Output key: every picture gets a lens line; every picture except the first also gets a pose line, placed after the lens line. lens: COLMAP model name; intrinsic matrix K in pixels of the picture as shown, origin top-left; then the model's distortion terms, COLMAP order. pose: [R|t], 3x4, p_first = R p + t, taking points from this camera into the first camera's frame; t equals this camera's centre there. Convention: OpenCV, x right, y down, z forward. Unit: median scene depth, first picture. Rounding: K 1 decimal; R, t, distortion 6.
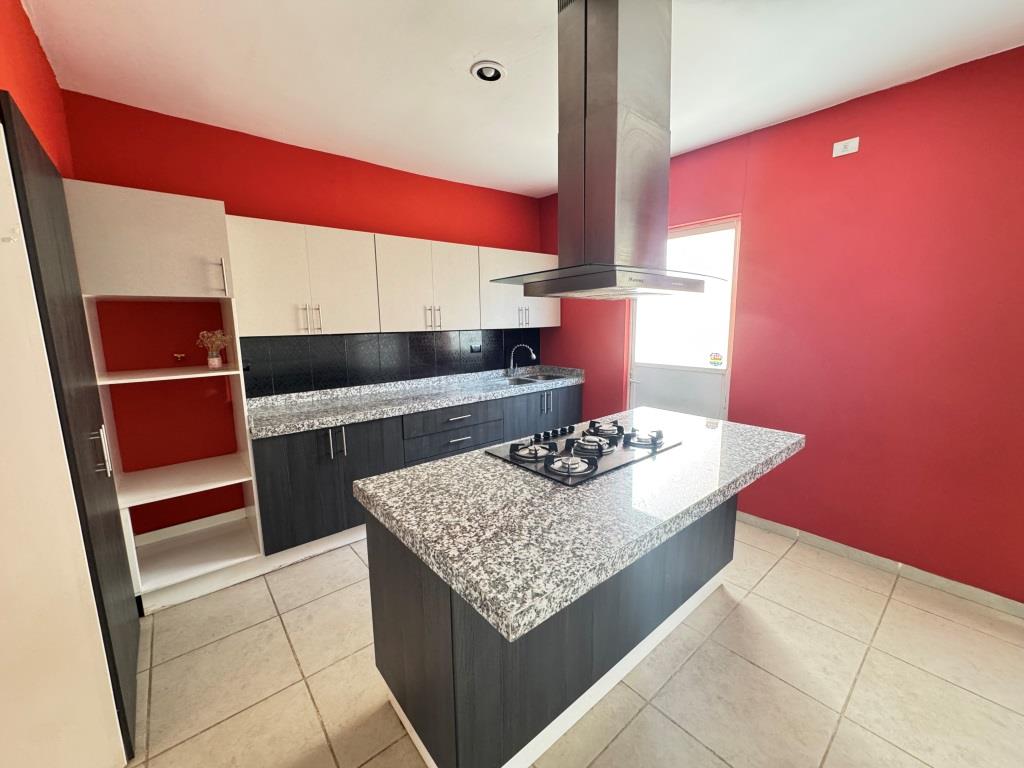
lens RADIAL K [[408.6, 0, 511.9], [0, 408.6, 382.4], [0, 0, 1]] dist [-0.002860, 0.000573]
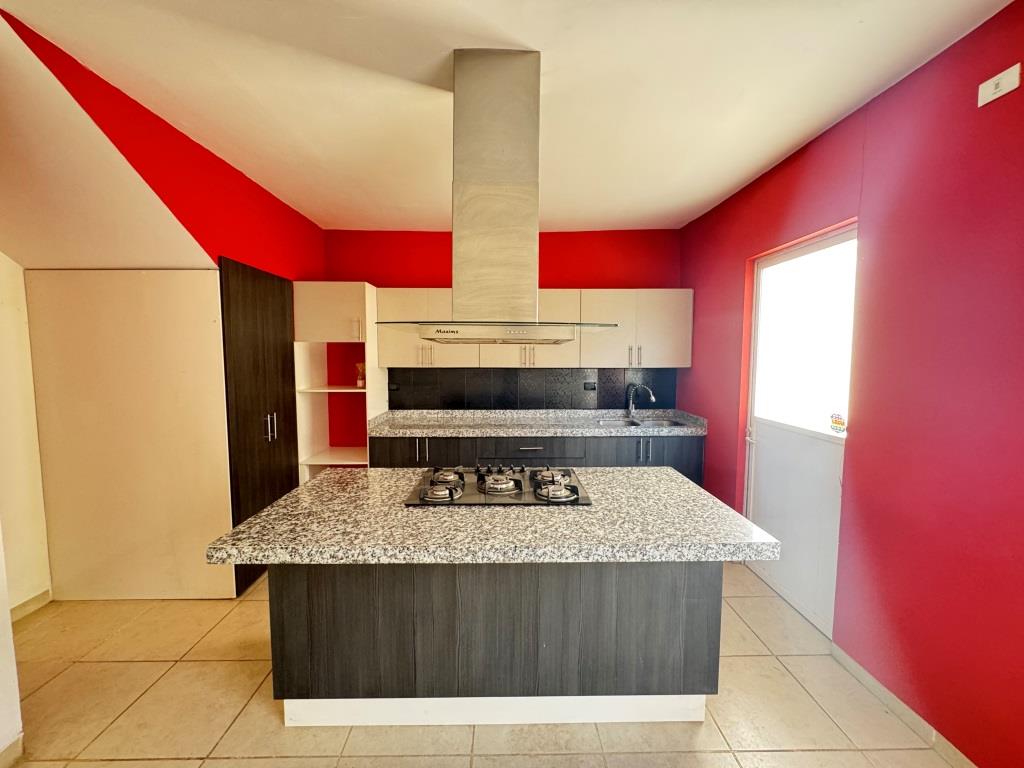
lens RADIAL K [[408.6, 0, 511.9], [0, 408.6, 382.4], [0, 0, 1]] dist [-0.002860, 0.000573]
pose [[0.777913, 0.058581, -0.625636, 0.564353], [-0.108136, 0.993271, -0.041452, -0.041569], [0.618998, 0.099900, 0.779013, 0.123692]]
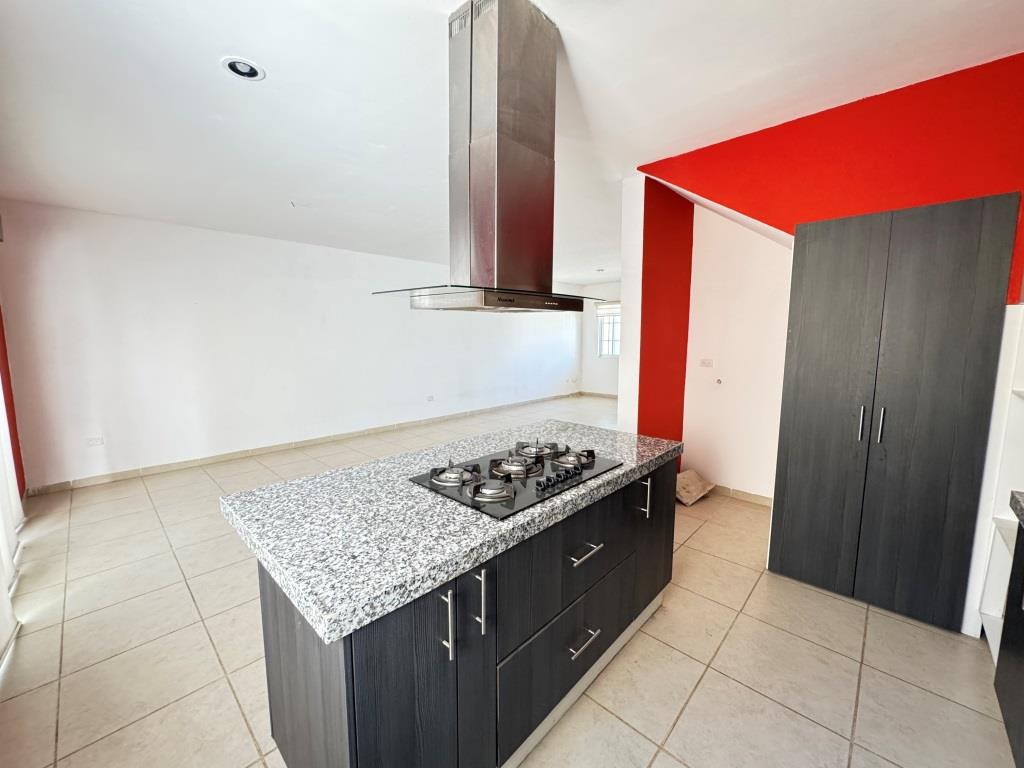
lens RADIAL K [[408.6, 0, 511.9], [0, 408.6, 382.4], [0, 0, 1]] dist [-0.002860, 0.000573]
pose [[-0.993183, 0.026297, -0.113563, 0.204952], [-0.005076, 0.963540, 0.267518, -0.189112], [0.116458, 0.266271, -0.956837, 1.225367]]
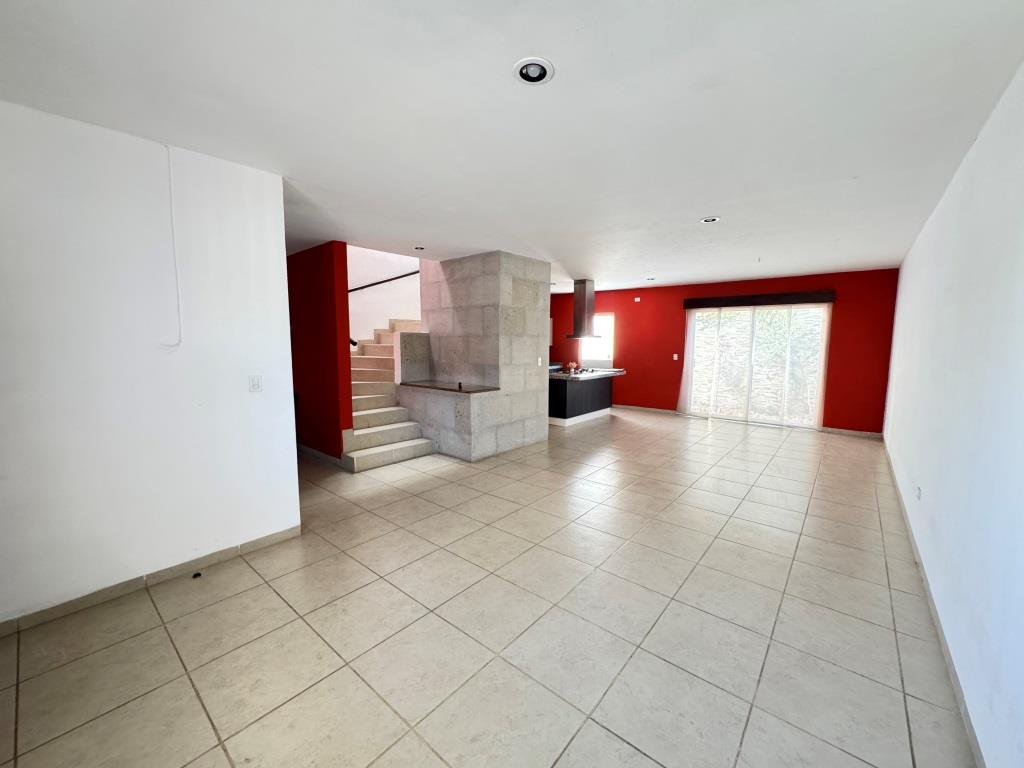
lens RADIAL K [[408.6, 0, 511.9], [0, 408.6, 382.4], [0, 0, 1]] dist [-0.002860, 0.000573]
pose [[0.983905, -0.001698, 0.178684, -0.869939], [0.011510, 0.998481, -0.053886, 0.333021], [-0.178321, 0.055075, 0.982430, -2.129398]]
